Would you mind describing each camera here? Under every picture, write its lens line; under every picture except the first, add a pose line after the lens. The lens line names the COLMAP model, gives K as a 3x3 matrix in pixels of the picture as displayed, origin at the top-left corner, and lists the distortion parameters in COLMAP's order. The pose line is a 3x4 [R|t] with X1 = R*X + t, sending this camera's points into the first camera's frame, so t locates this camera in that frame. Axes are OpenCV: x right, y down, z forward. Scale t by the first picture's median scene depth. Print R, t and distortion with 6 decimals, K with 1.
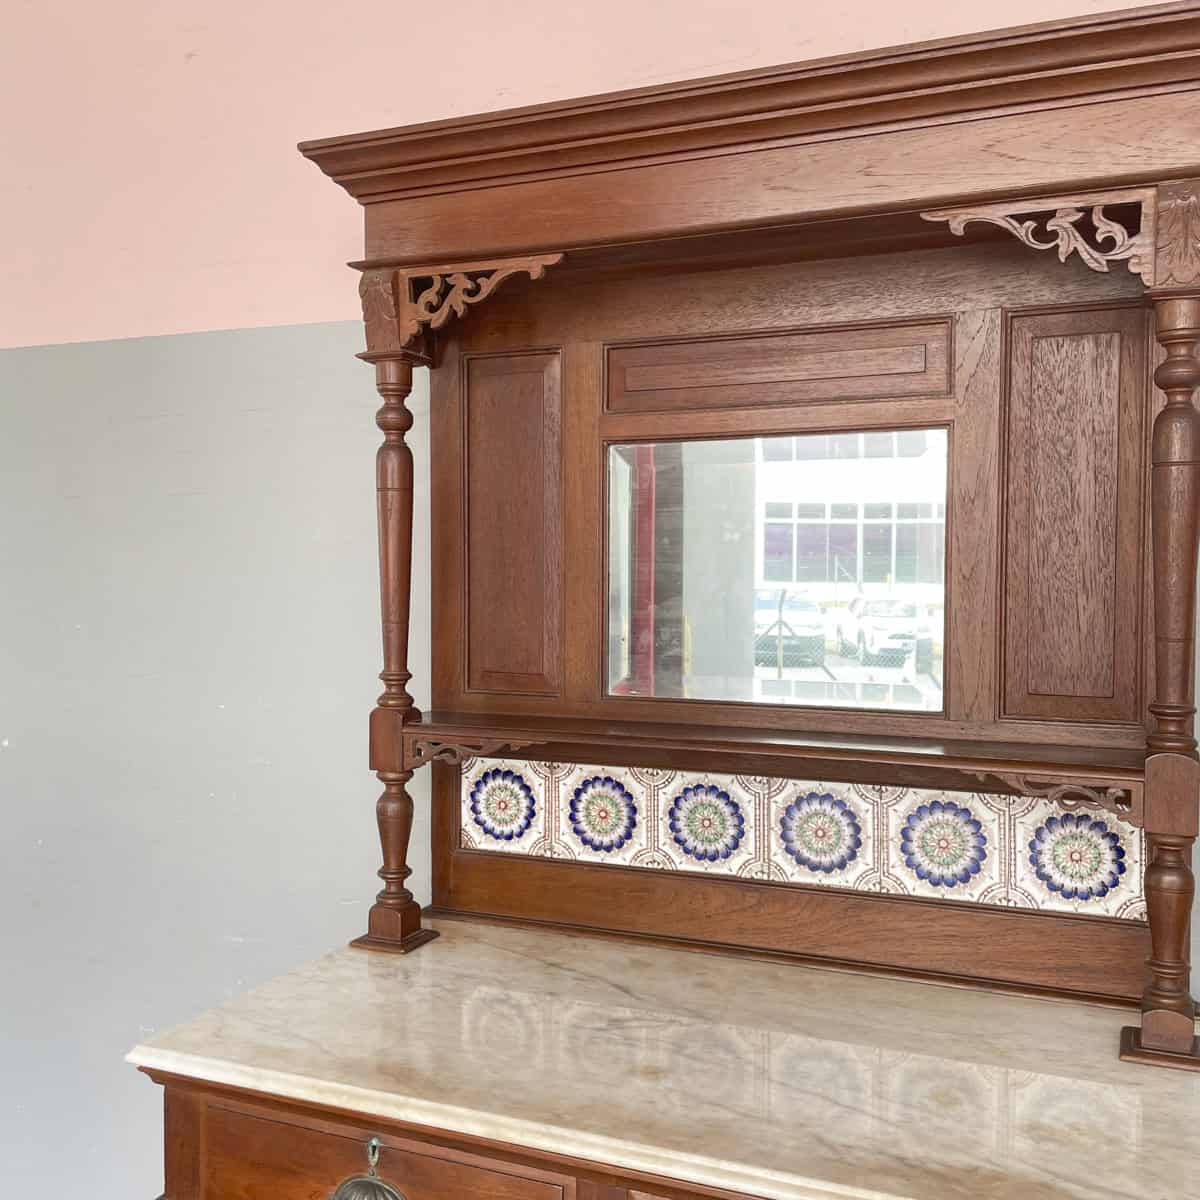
lens RADIAL K [[1222.4, 0, 615.2], [0, 1222.4, 606.8], [0, 0, 1]] dist [0.114851, -0.207407]
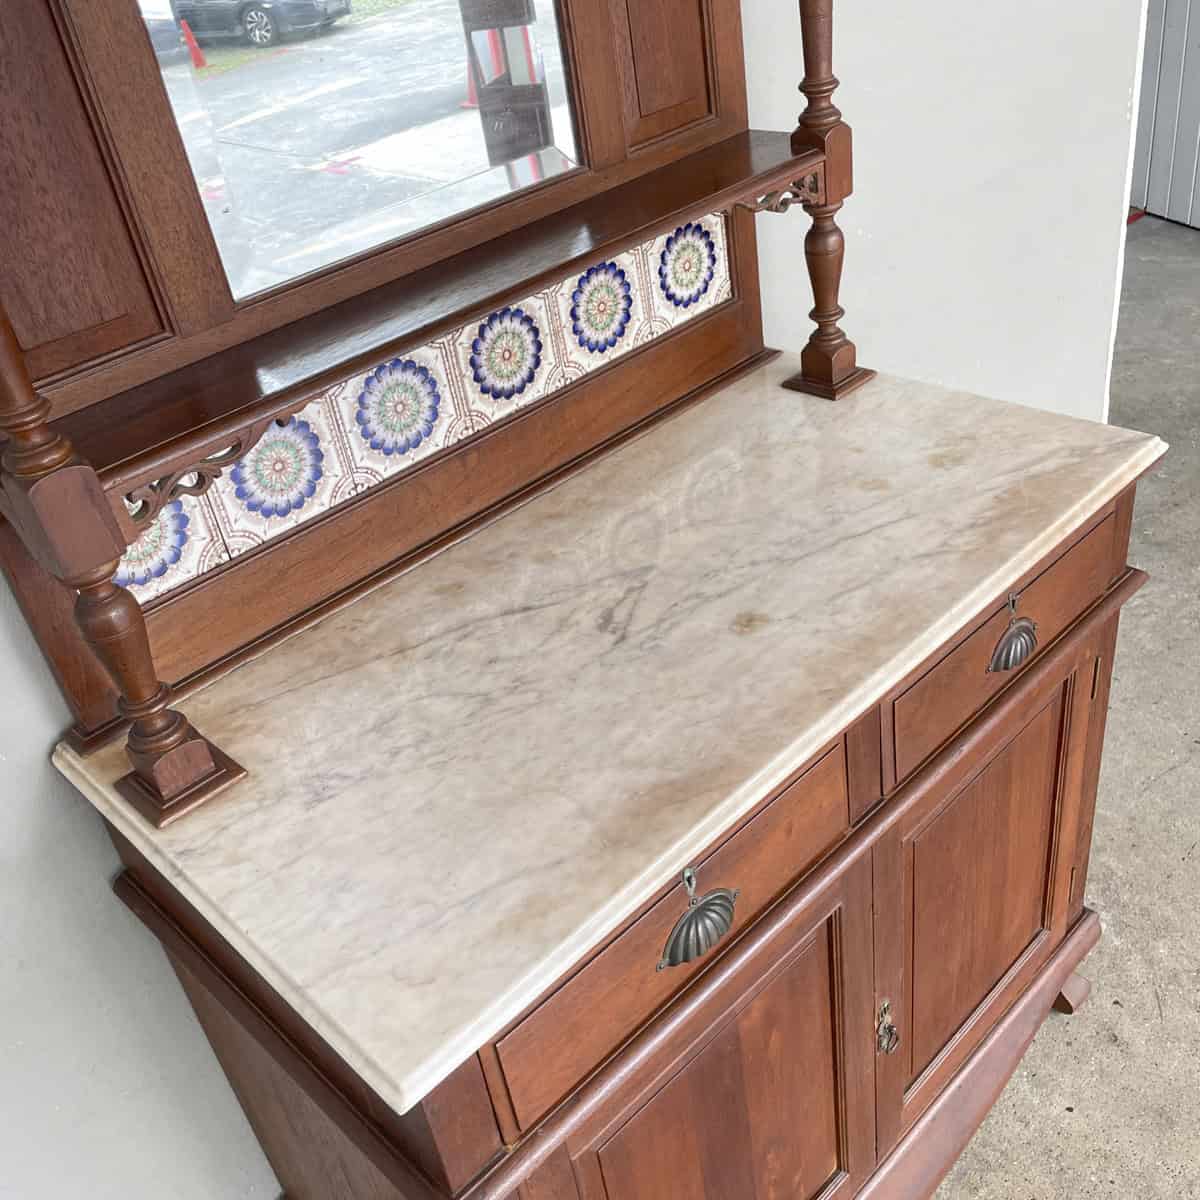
lens RADIAL K [[1222.4, 0, 615.2], [0, 1222.4, 606.8], [0, 0, 1]] dist [0.114851, -0.207407]
pose [[0.370583, -0.558698, 0.741974, -0.555092], [0.166733, 0.825892, 0.538612, -0.126895], [-0.913711, -0.075889, 0.399215, 0.564350]]
